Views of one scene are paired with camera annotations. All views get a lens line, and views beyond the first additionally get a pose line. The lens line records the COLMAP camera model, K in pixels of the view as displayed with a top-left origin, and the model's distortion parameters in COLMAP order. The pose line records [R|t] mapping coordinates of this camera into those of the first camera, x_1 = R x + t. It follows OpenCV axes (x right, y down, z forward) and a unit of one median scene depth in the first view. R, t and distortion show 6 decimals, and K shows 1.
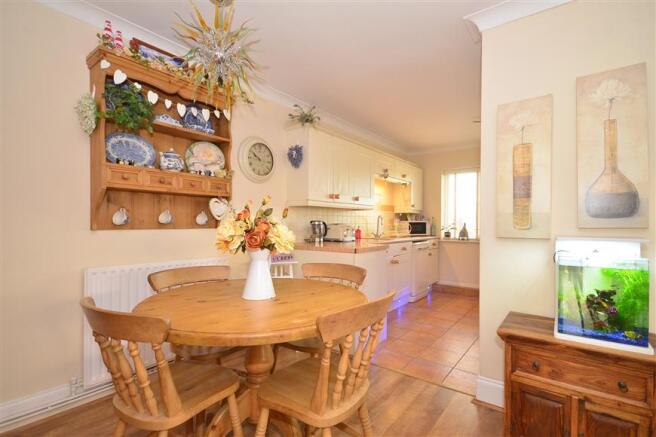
lens RADIAL K [[317.8, 0, 329.0], [0, 317.8, 223.6], [0, 0, 1]] dist [-0.003165, -0.000068]
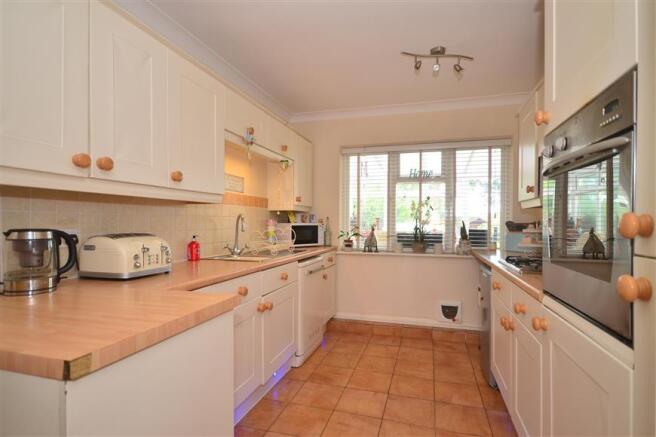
lens RADIAL K [[335.8, 0, 329.2], [0, 335.8, 221.7], [0, 0, 1]] dist [-0.001549, 0.000045]
pose [[0.936489, 0.000492, 0.350696, 0.093051], [0.000012, 0.999999, -0.001433, -0.011375], [-0.350696, 0.001346, 0.936488, 0.373086]]
